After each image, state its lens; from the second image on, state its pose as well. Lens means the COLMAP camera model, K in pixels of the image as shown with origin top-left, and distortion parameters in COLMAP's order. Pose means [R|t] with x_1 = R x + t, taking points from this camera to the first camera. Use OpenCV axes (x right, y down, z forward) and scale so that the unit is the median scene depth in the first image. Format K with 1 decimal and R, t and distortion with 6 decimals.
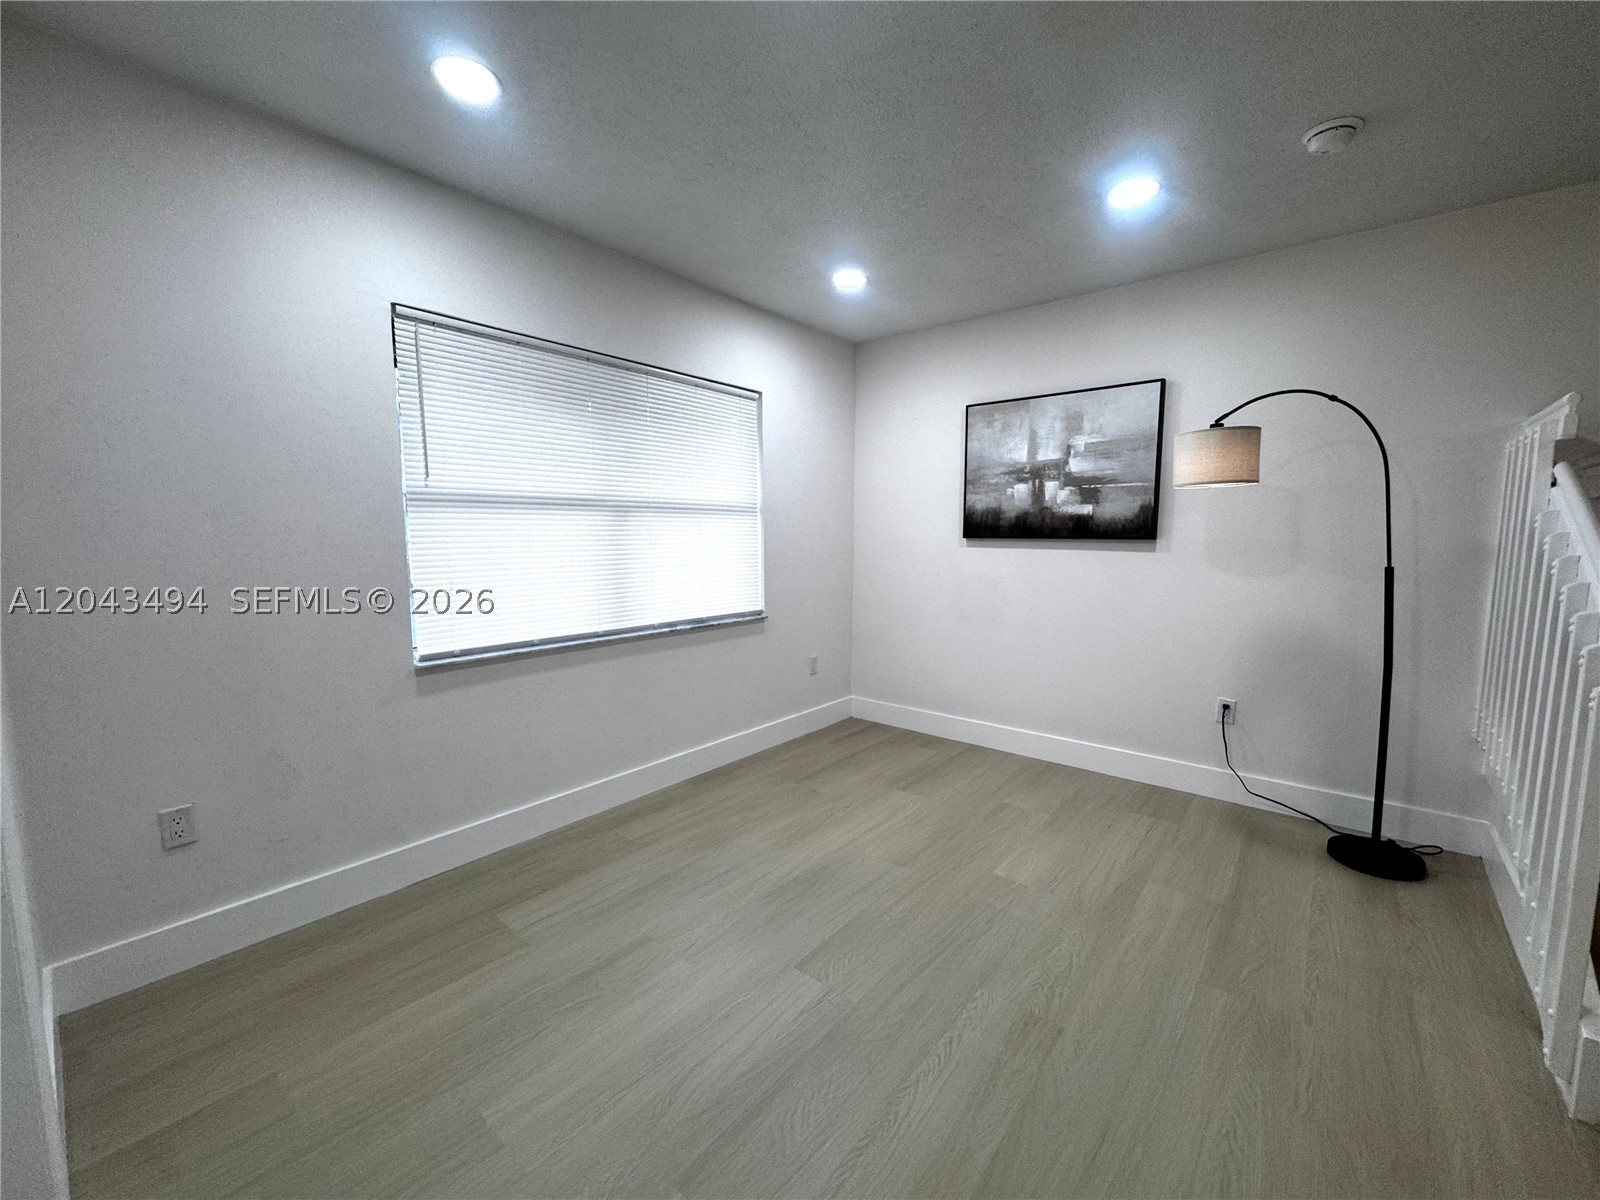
lens RADIAL K [[640.8, 0, 806.9], [0, 640.8, 601.8], [0, 0, 1]] dist [-0.003310, 0.000028]
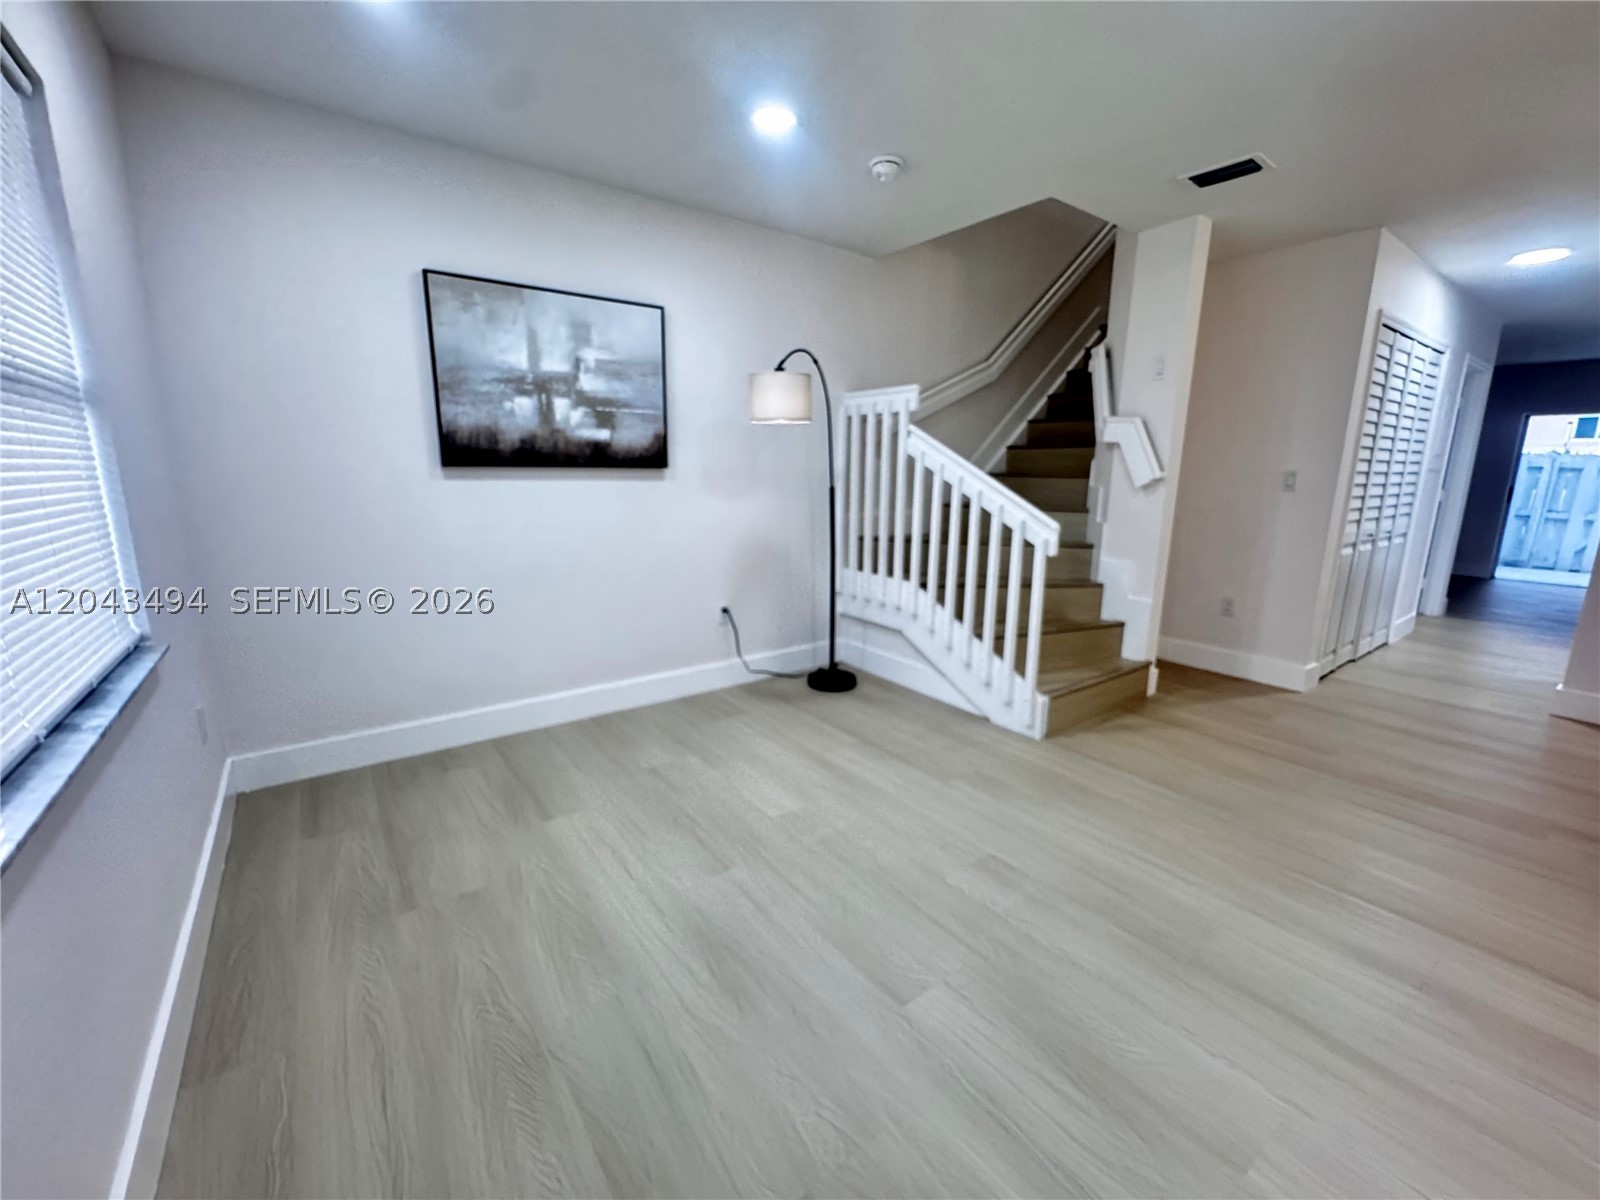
lens RADIAL K [[640.8, 0, 800.2], [0, 640.8, 598.8], [0, 0, 1]] dist [-0.003310, 0.000028]
pose [[0.240016, -0.196604, 0.950652, -0.403678], [0.095265, 0.979321, 0.178481, -0.051084], [-0.966083, 0.047726, 0.253782, 0.503218]]
